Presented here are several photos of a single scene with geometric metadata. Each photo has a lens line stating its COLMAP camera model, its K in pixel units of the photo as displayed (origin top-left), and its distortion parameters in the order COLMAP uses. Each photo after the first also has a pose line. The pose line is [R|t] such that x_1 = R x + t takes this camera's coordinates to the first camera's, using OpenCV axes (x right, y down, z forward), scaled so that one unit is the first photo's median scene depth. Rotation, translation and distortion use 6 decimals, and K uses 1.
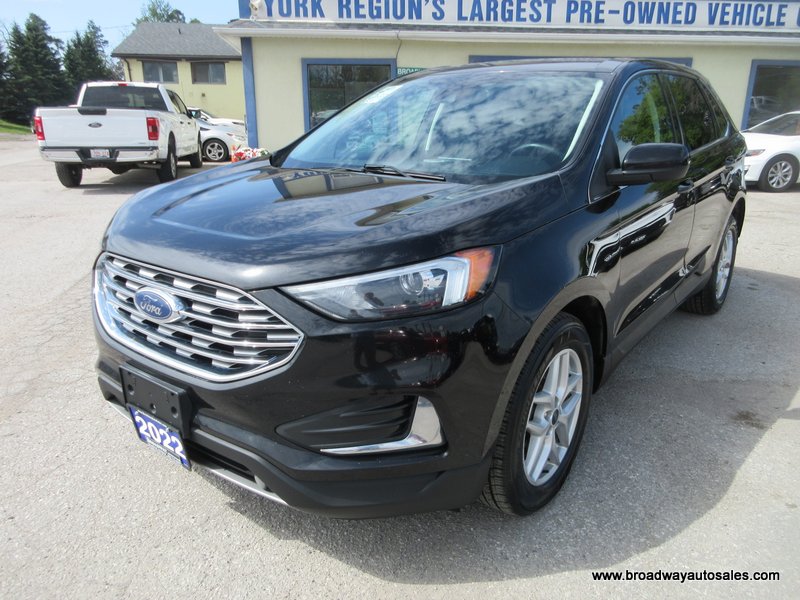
lens RADIAL K [[601.2, 0, 401.5], [0, 601.2, 300.5], [0, 0, 1]] dist [0.014506, -0.013040]
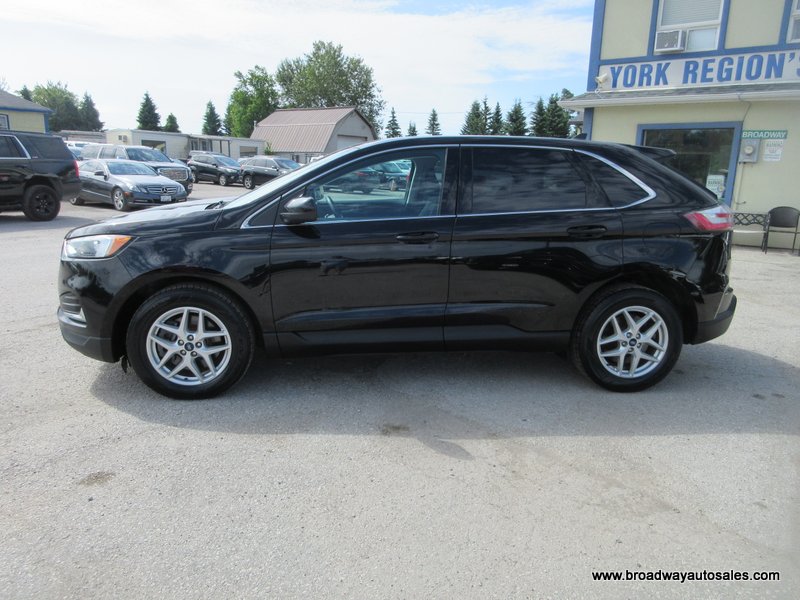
lens RADIAL K [[601.2, 0, 397.0], [0, 601.2, 296.8], [0, 0, 1]] dist [0.014506, -0.013040]
pose [[0.698992, 0.166747, -0.695418, 0.469455], [-0.239694, 0.970814, -0.008144, -0.013364], [0.673764, 0.172381, 0.718559, 0.049122]]
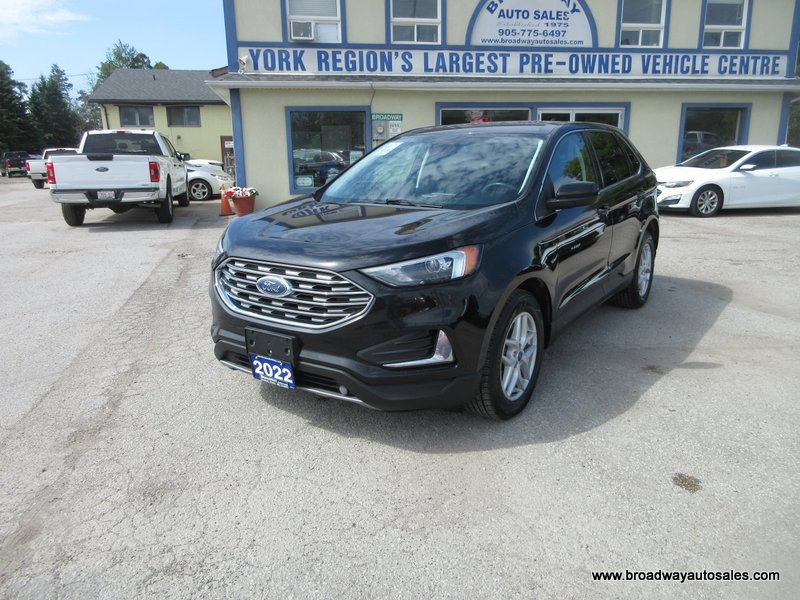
lens RADIAL K [[601.2, 0, 401.8], [0, 601.2, 301.5], [0, 0, 1]] dist [0.014506, -0.013040]
pose [[0.998077, -0.028227, 0.055181, -0.034865], [0.031204, 0.998061, -0.053861, 0.033215], [-0.053554, 0.055480, 0.997023, -0.144193]]
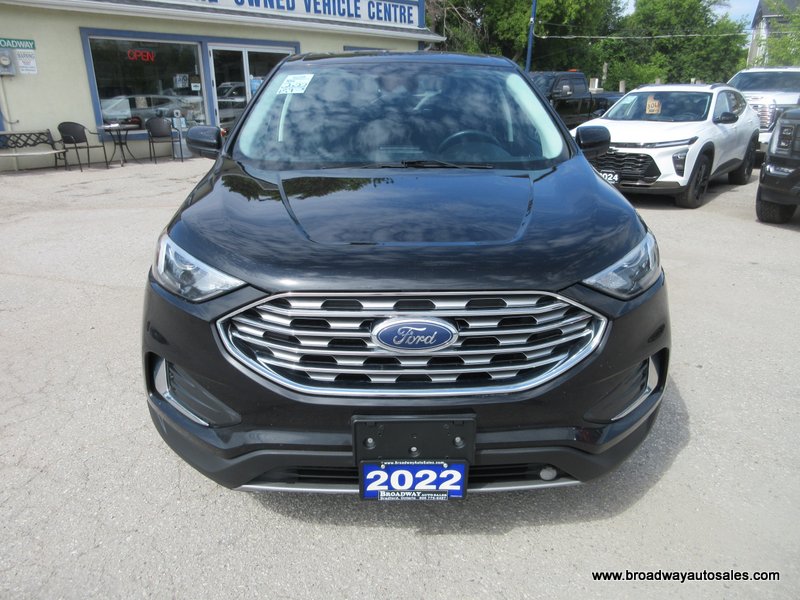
lens RADIAL K [[601.2, 0, 398.0], [0, 601.2, 303.7], [0, 0, 1]] dist [0.014506, -0.013040]
pose [[0.771953, -0.214452, 0.598414, -0.215599], [0.191715, 0.976085, 0.102484, -0.030355], [-0.606081, 0.035612, 0.794605, 0.071185]]
